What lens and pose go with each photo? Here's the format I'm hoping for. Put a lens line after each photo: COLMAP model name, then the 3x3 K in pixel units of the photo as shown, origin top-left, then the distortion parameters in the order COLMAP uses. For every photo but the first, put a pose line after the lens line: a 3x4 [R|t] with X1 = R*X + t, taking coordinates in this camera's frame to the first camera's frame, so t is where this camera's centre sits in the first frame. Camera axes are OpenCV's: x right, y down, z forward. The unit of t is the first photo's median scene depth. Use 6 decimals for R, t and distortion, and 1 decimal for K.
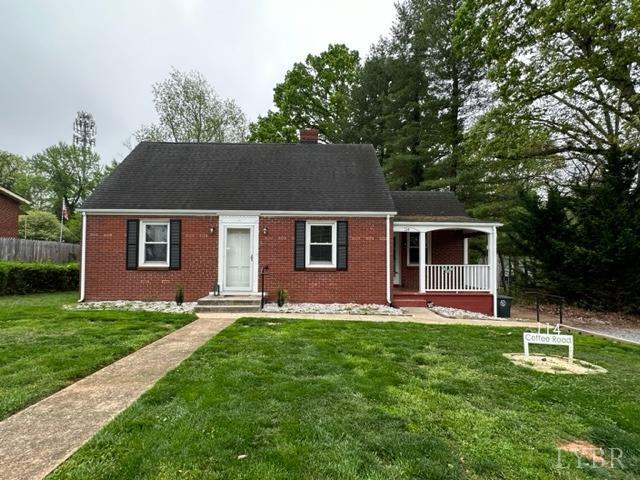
lens RADIAL K [[340.8, 0, 316.2], [0, 340.8, 249.9], [0, 0, 1]] dist [-0.003646, -0.000446]
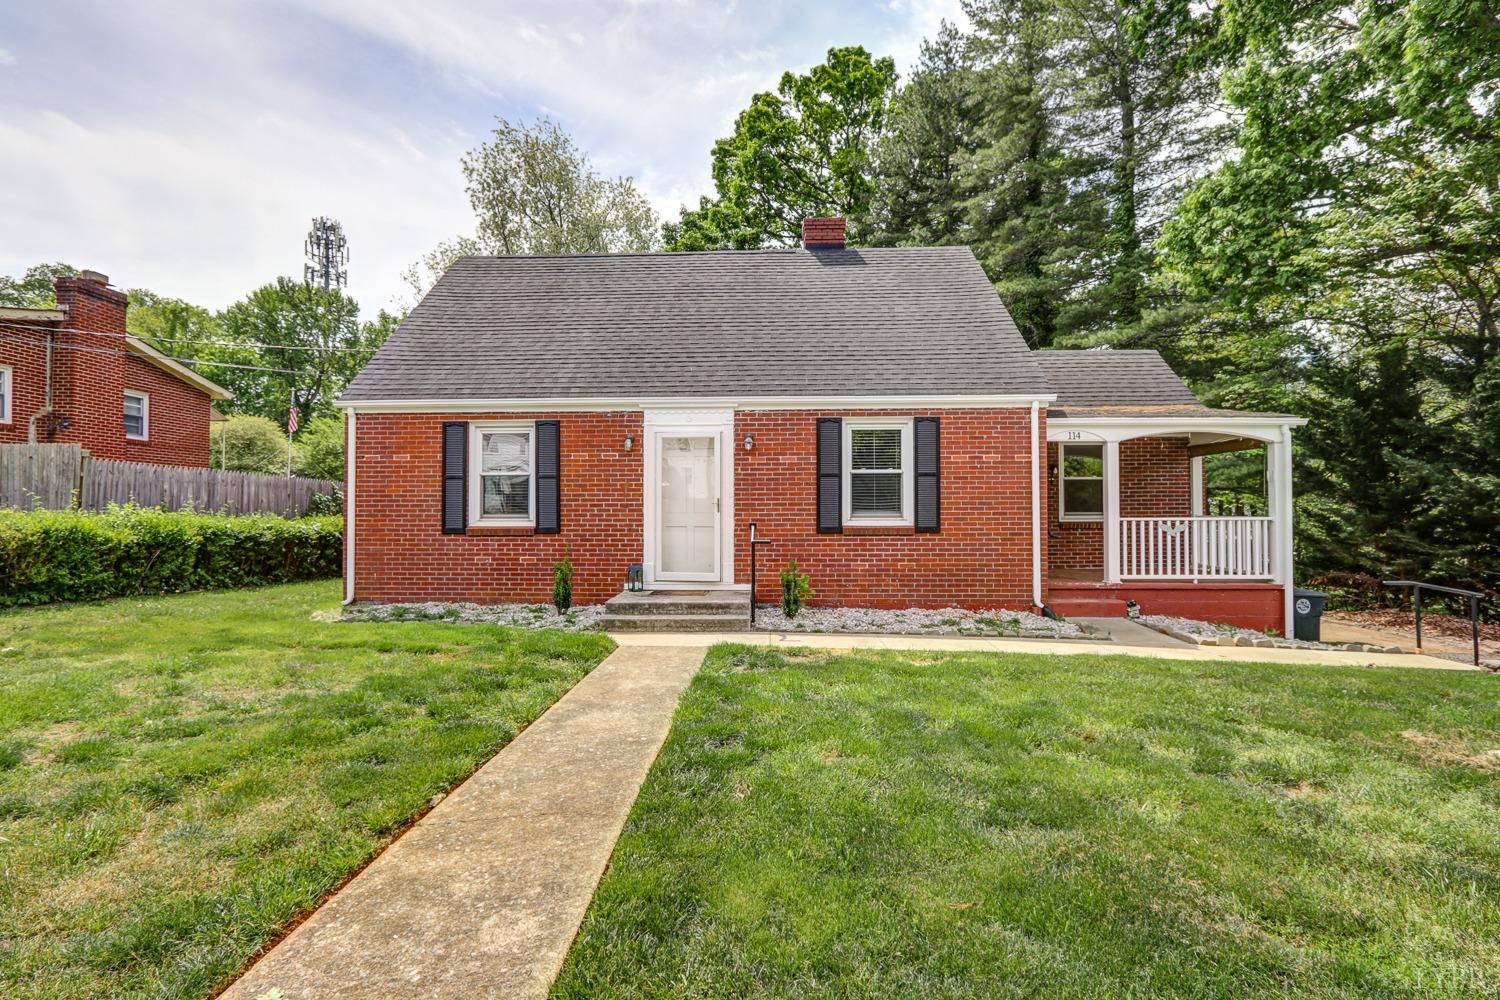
lens RADIAL K [[701.5, 0, 741.8], [0, 701.5, 499.5], [0, 0, 1]] dist [-0.011326, -0.000173]
pose [[0.998076, -0.009792, -0.061230, -0.103055], [0.010501, 0.999881, 0.011267, 0.006087], [0.061112, -0.011888, 0.998060, 0.097938]]
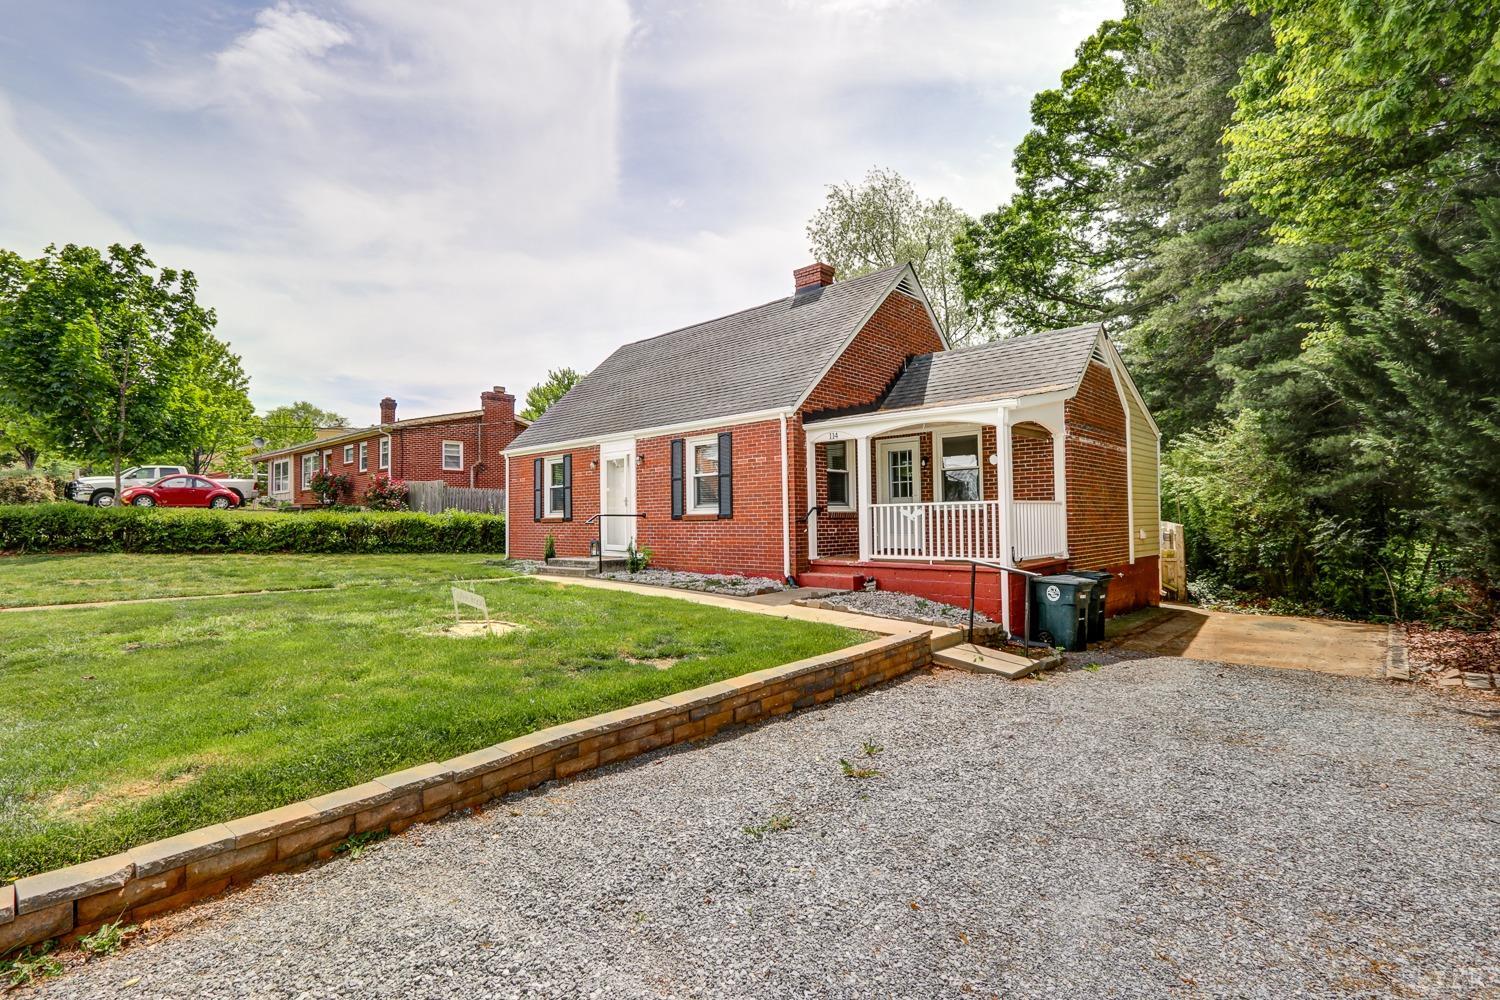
lens RADIAL K [[701.5, 0, 741.8], [0, 701.5, 499.5], [0, 0, 1]] dist [-0.011326, -0.000173]
pose [[0.712292, -0.036502, -0.700934, 0.932822], [0.036943, 0.999212, -0.014494, 0.046326], [0.700910, -0.015570, 0.713079, 0.163624]]
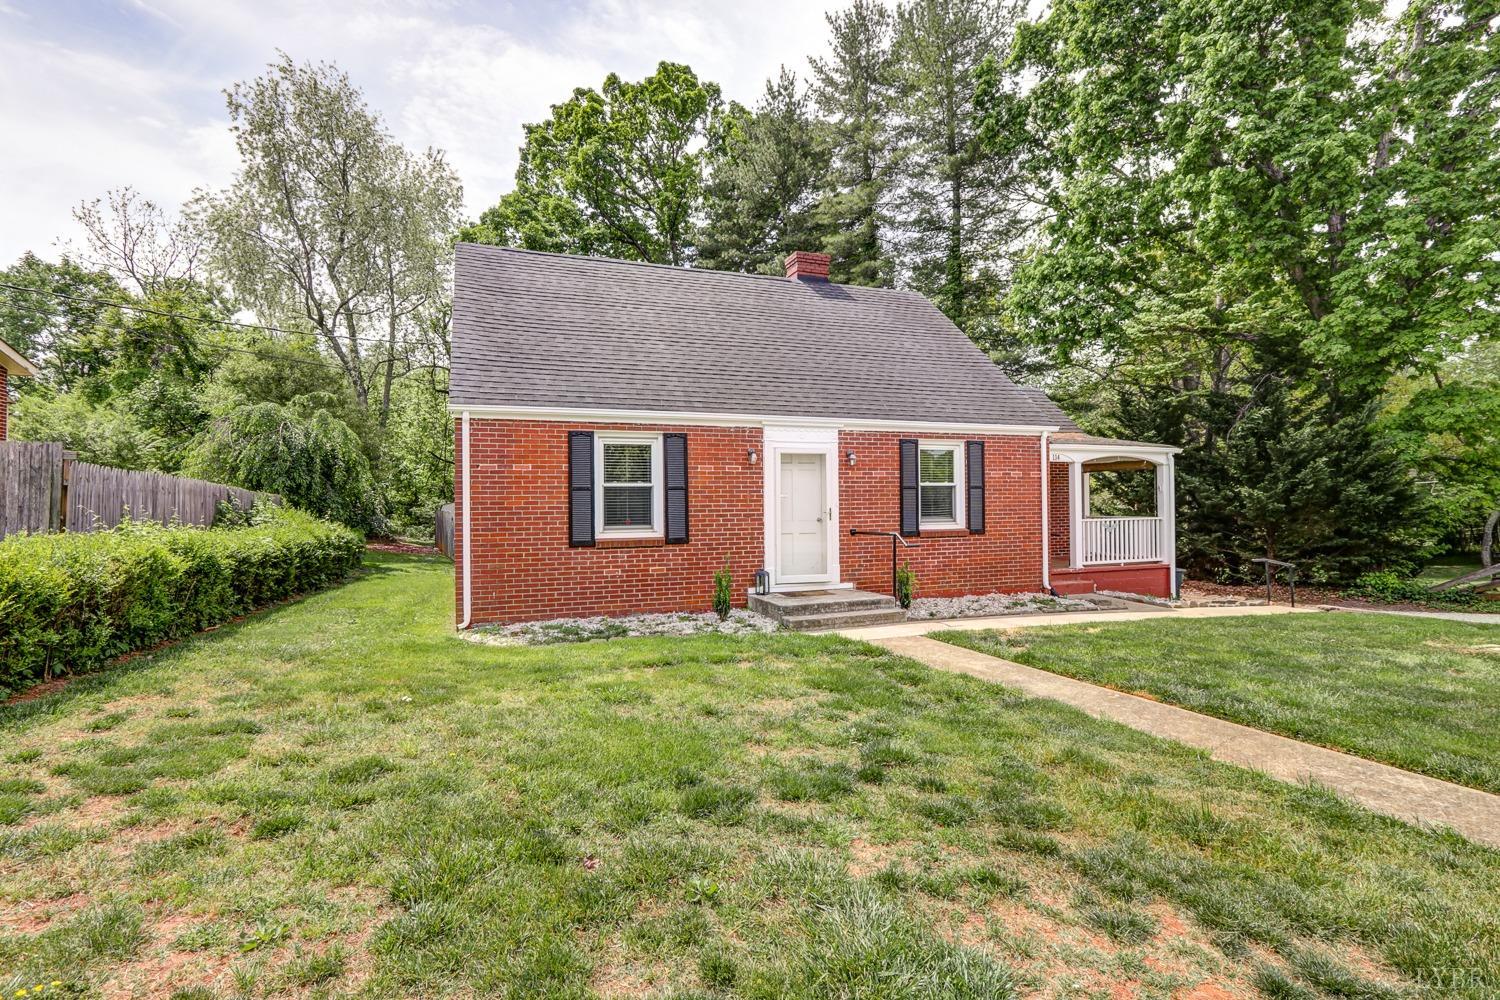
lens RADIAL K [[701.5, 0, 741.8], [0, 701.5, 499.5], [0, 0, 1]] dist [-0.011326, -0.000173]
pose [[0.943472, -0.014227, 0.331145, -0.634358], [0.008338, 0.999781, 0.019196, -0.017844], [-0.331346, -0.015350, 0.943384, 0.080952]]
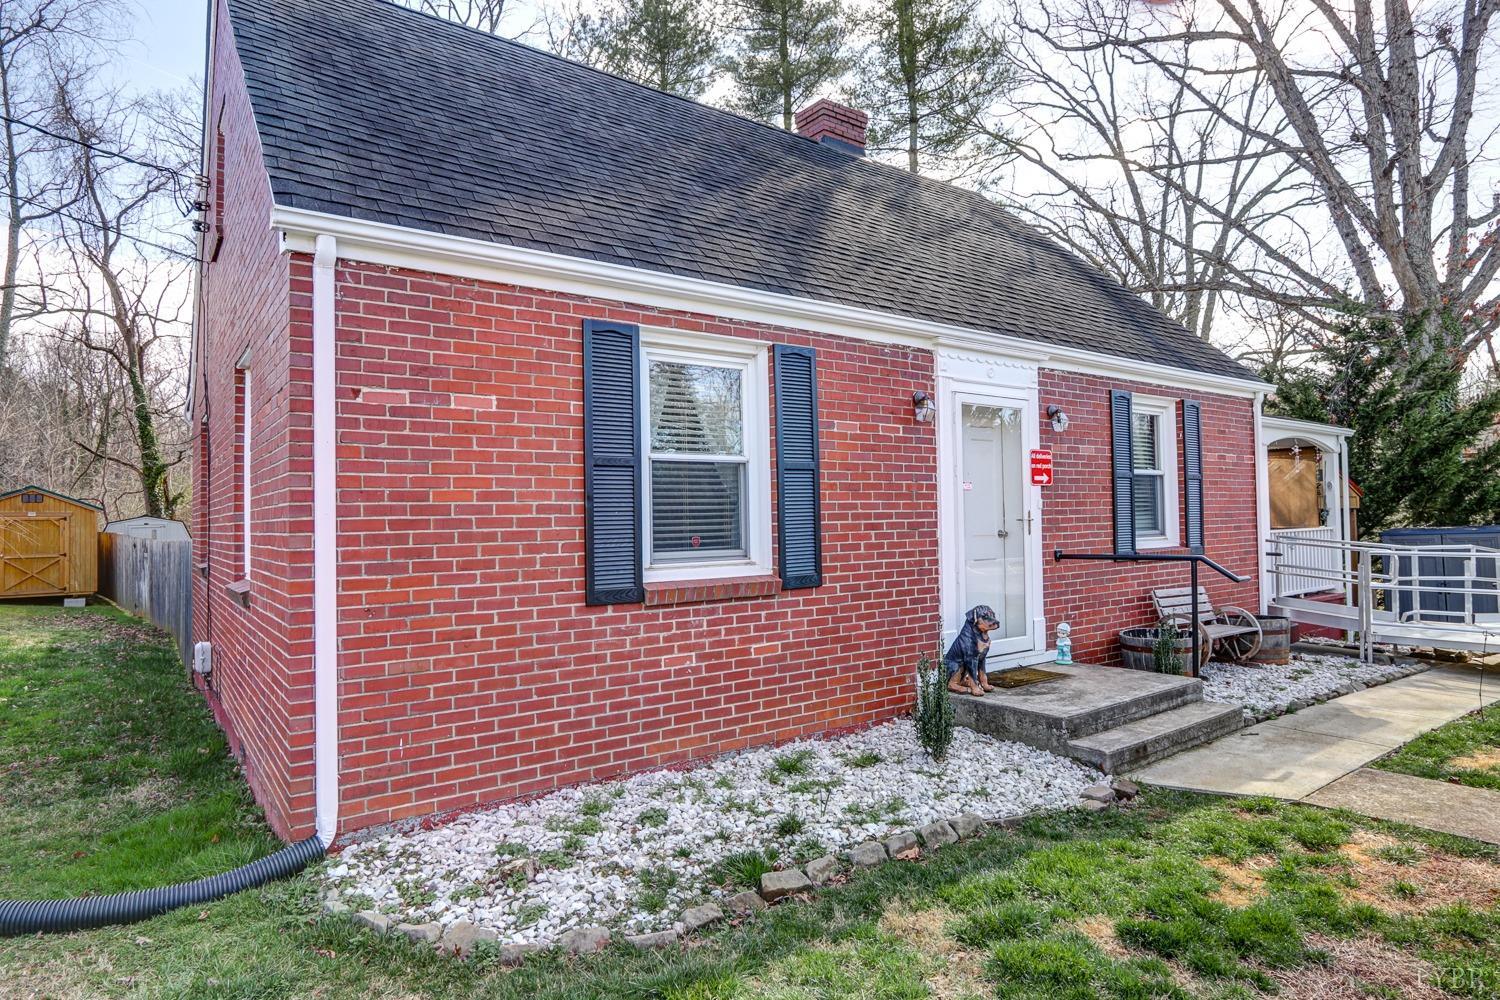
lens RADIAL K [[835.0, 0, 750.0], [0, 835.0, 500.0], [0, 0, 1]] dist [-0.004233, -0.000731]
pose [[0.820405, -0.008945, 0.571713, -0.721880], [0.010059, 0.999949, 0.001211, 0.003353], [-0.571695, 0.004757, 0.820453, 0.587268]]
